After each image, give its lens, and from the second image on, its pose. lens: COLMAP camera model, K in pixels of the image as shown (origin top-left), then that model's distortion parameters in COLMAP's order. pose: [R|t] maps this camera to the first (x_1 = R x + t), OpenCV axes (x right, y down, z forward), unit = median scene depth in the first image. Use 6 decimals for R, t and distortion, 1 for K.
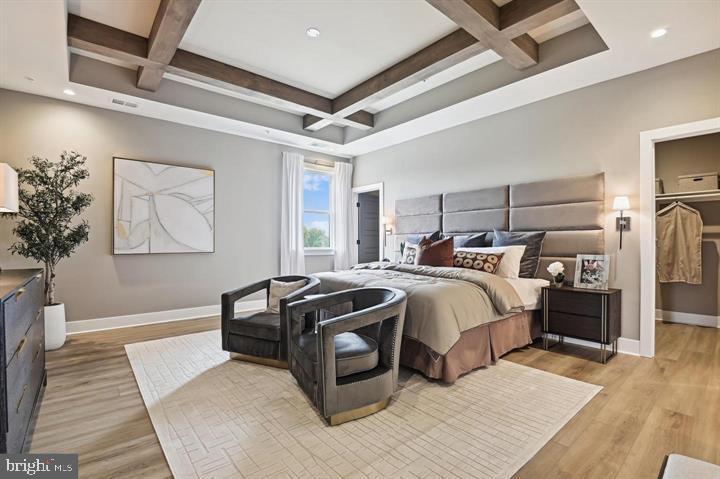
lens RADIAL K [[325.1, 0, 360.4], [0, 325.1, 242.5], [0, 0, 1]] dist [-0.001785, -0.000449]
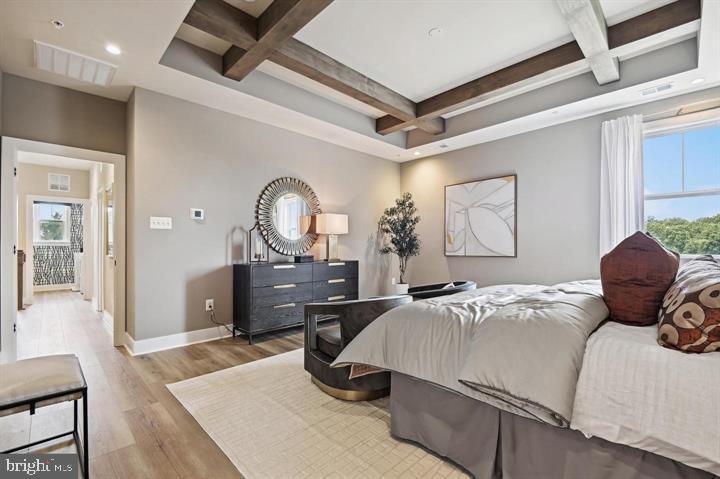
lens RADIAL K [[324.2, 0, 347.5], [0, 324.2, 247.2], [0, 0, 1]] dist [-0.000904, -0.001618]
pose [[0.048586, 0.000541, -0.998819, 0.607110], [0.004673, 0.999989, 0.000769, -0.002752], [0.998808, -0.004705, 0.048583, 0.508629]]
